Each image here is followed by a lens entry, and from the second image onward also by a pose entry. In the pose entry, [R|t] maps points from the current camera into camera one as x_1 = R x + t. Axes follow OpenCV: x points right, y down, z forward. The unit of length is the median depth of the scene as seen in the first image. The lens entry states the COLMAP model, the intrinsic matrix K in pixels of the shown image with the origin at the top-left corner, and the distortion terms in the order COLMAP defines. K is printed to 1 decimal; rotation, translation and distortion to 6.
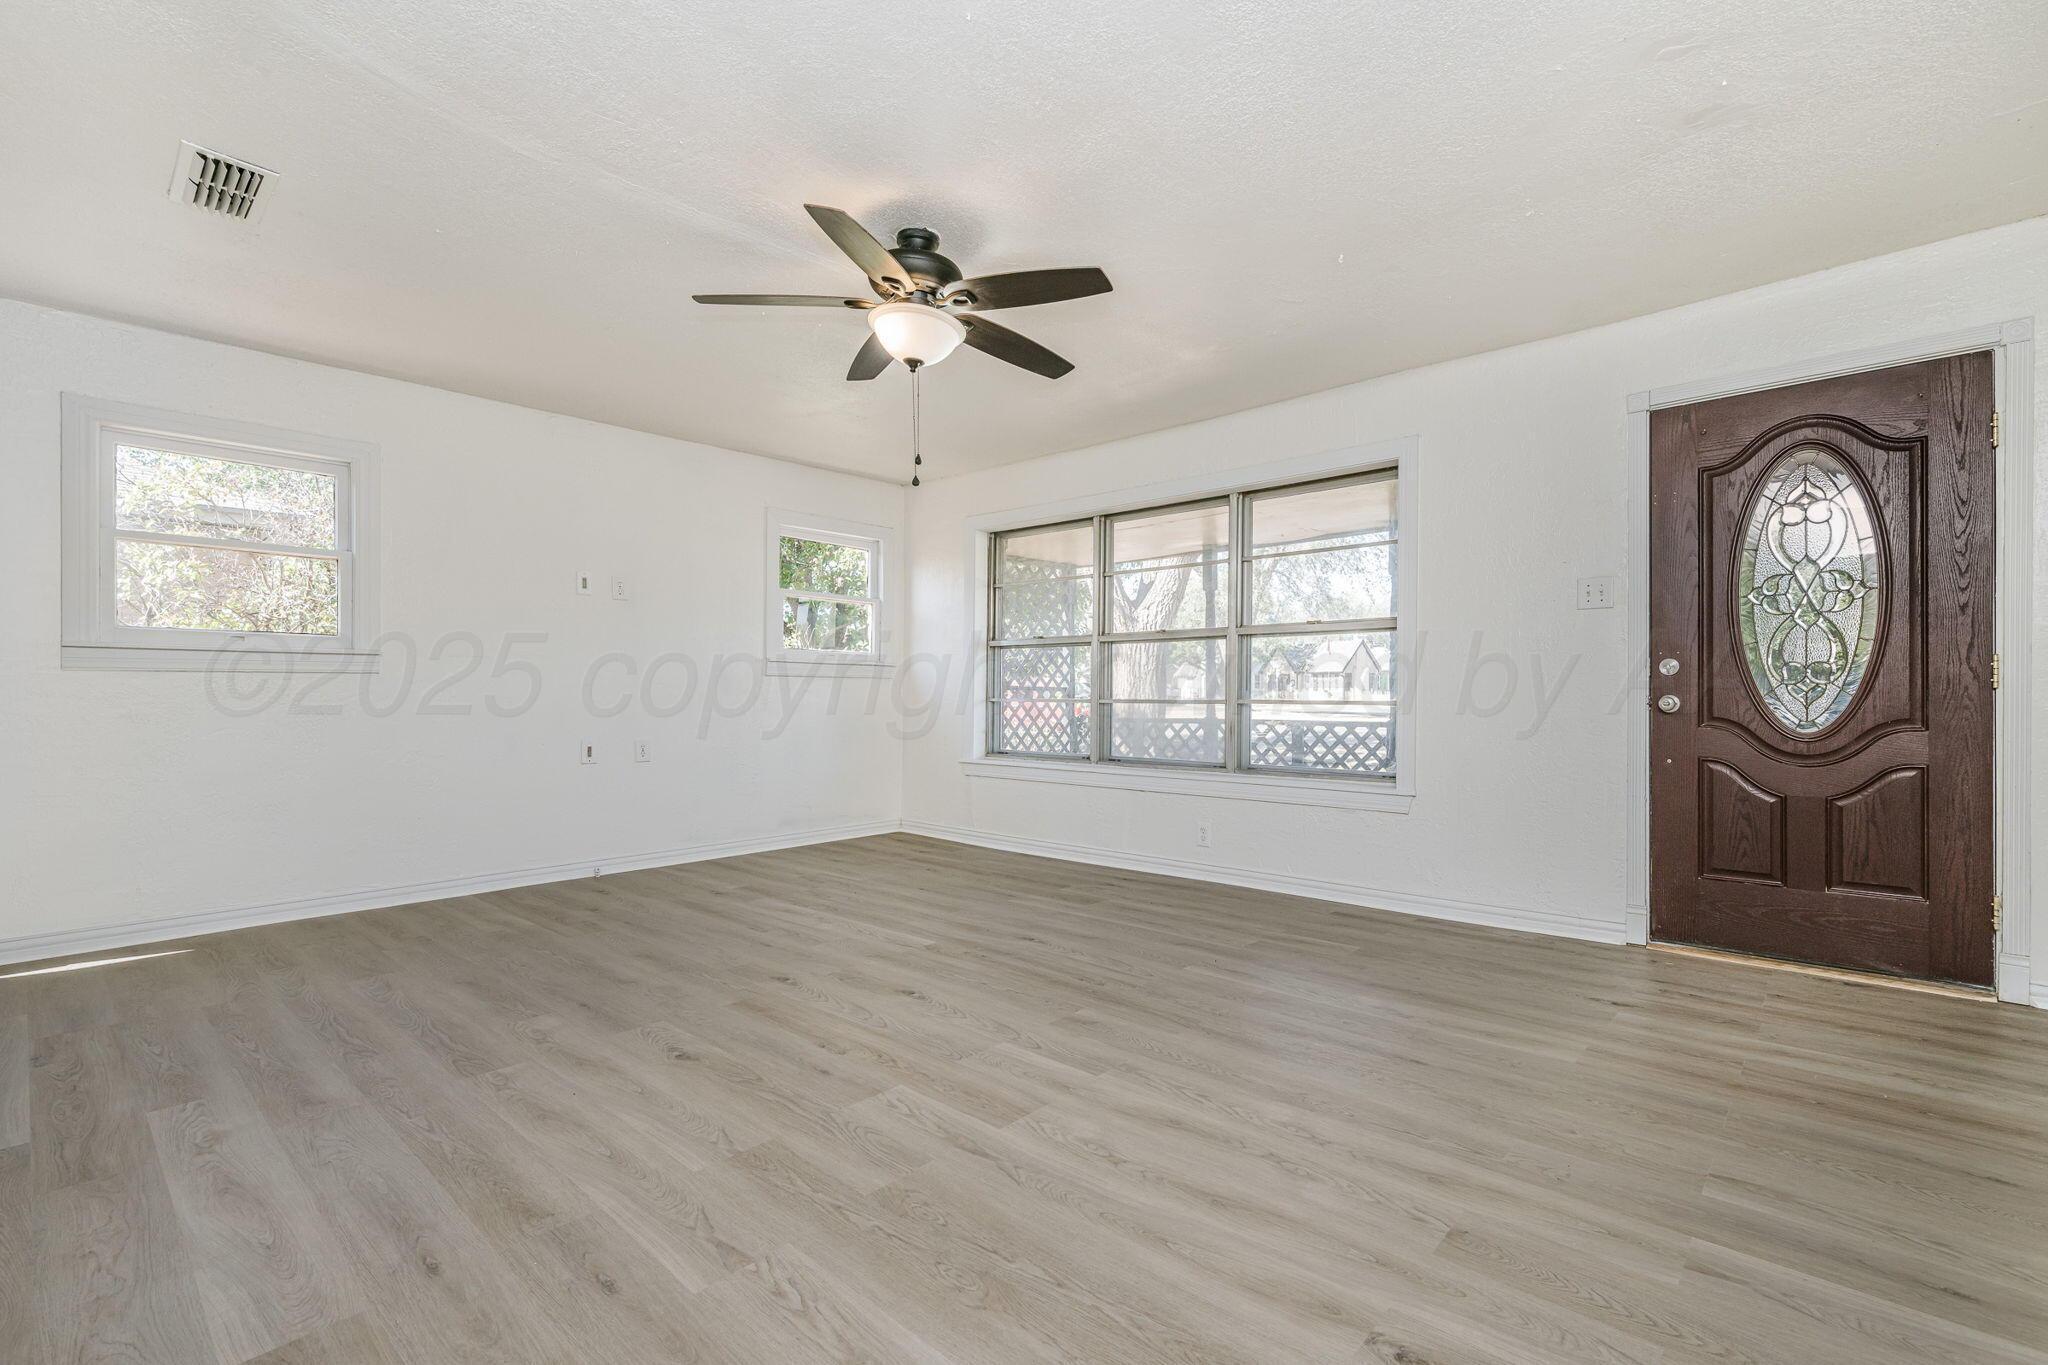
lens RADIAL K [[926.5, 0, 1024.3], [0, 926.5, 691.7], [0, 0, 1]] dist [-0.002640, -0.000209]
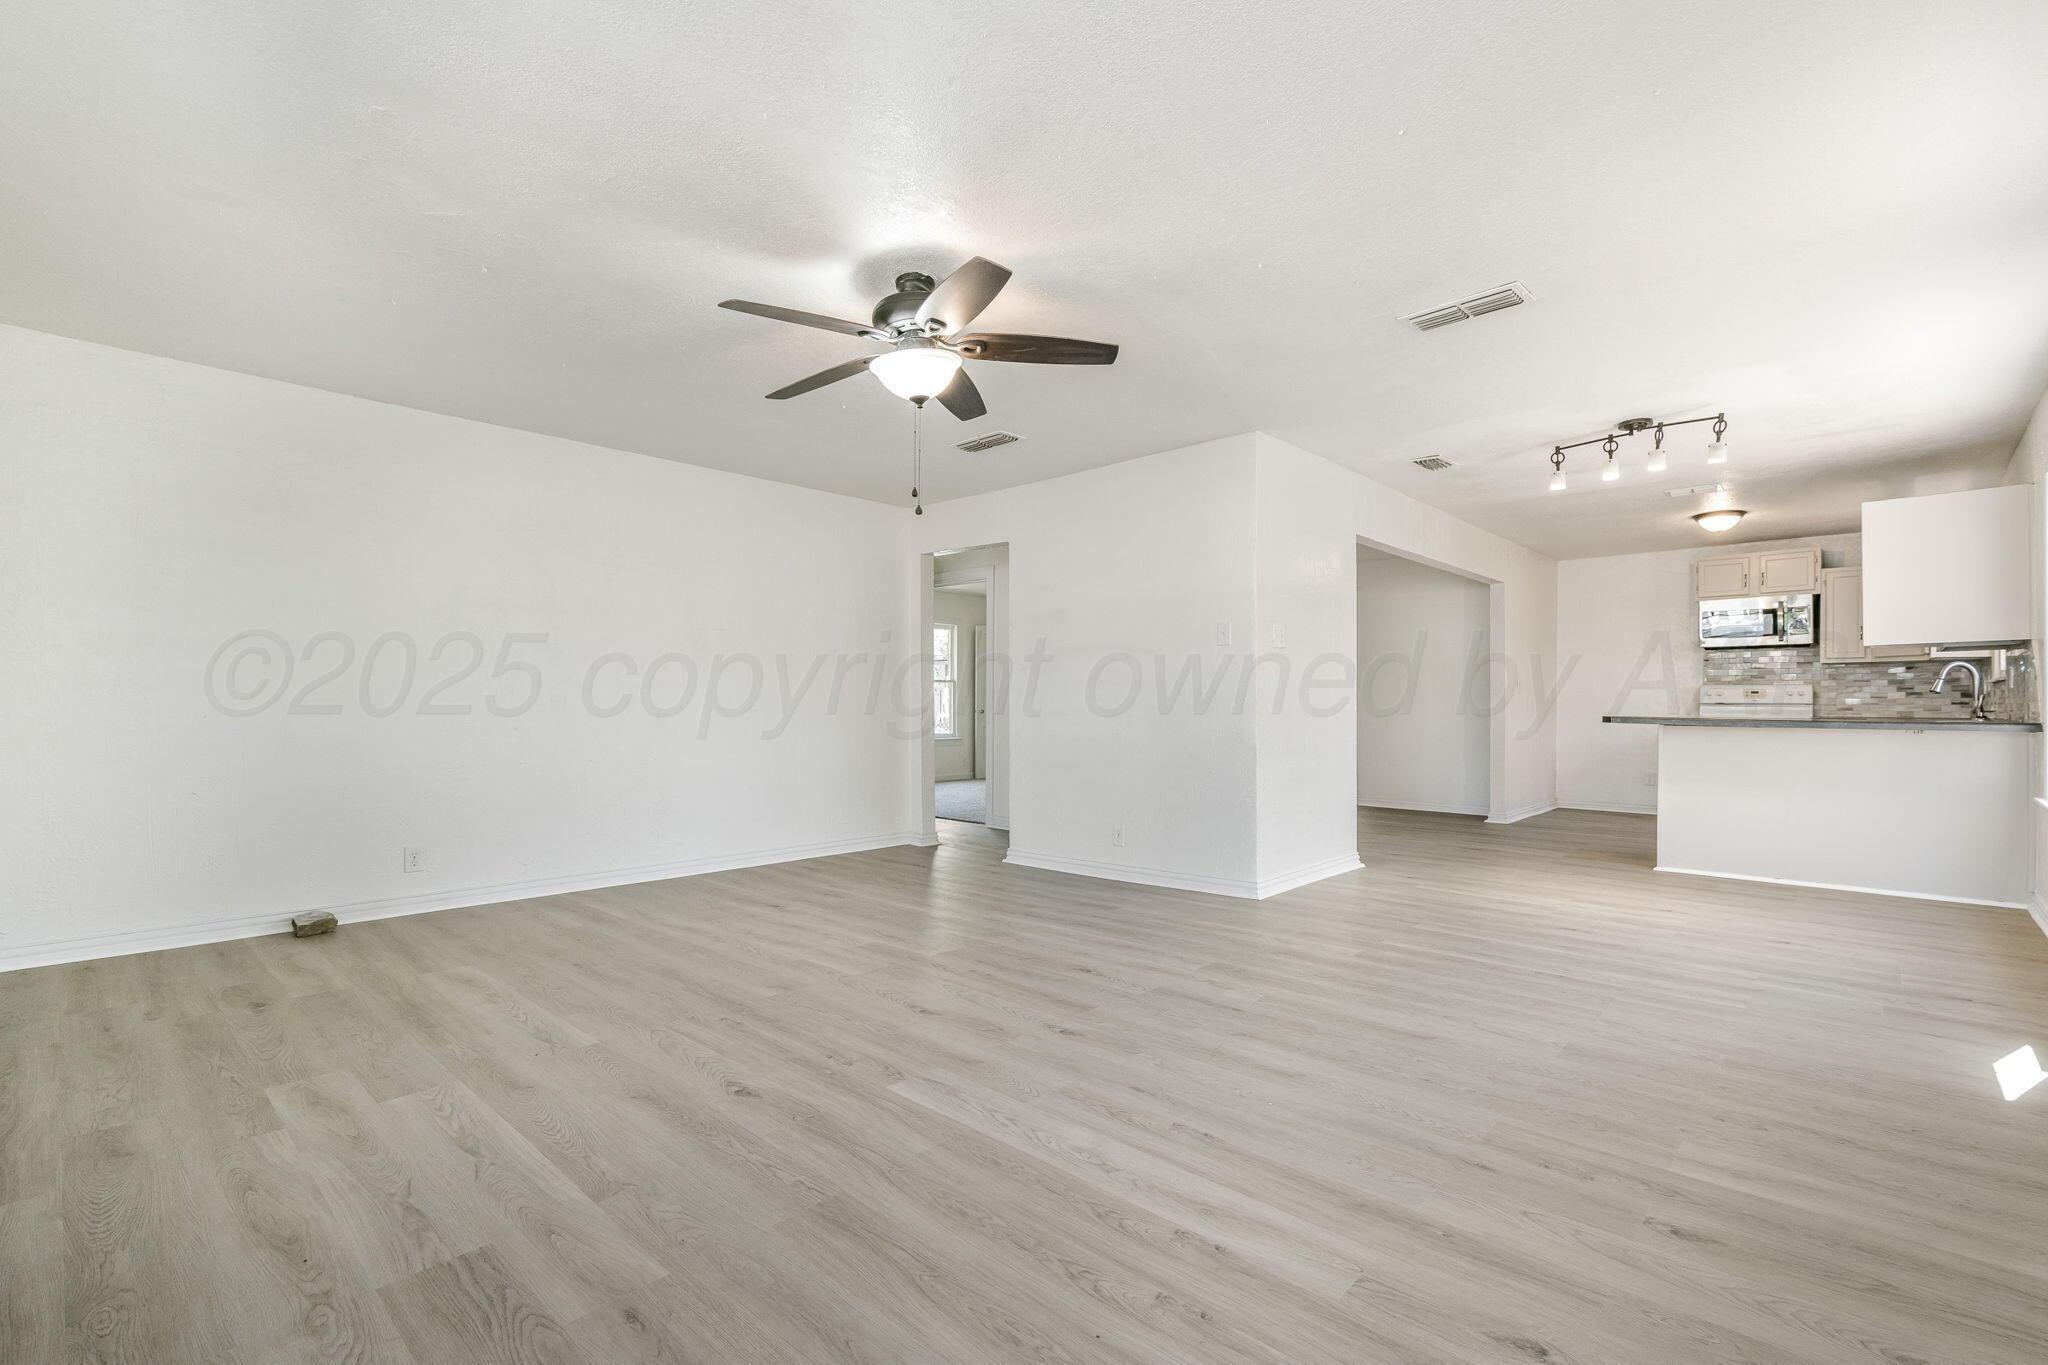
lens RADIAL K [[926.5, 0, 1028.5], [0, 926.5, 687.8], [0, 0, 1]] dist [-0.002640, -0.000209]
pose [[-0.999989, 0.001617, 0.004301, -0.271136], [0.001520, 0.999742, -0.022645, -0.001698], [-0.004337, -0.022638, -0.999734, 2.264329]]
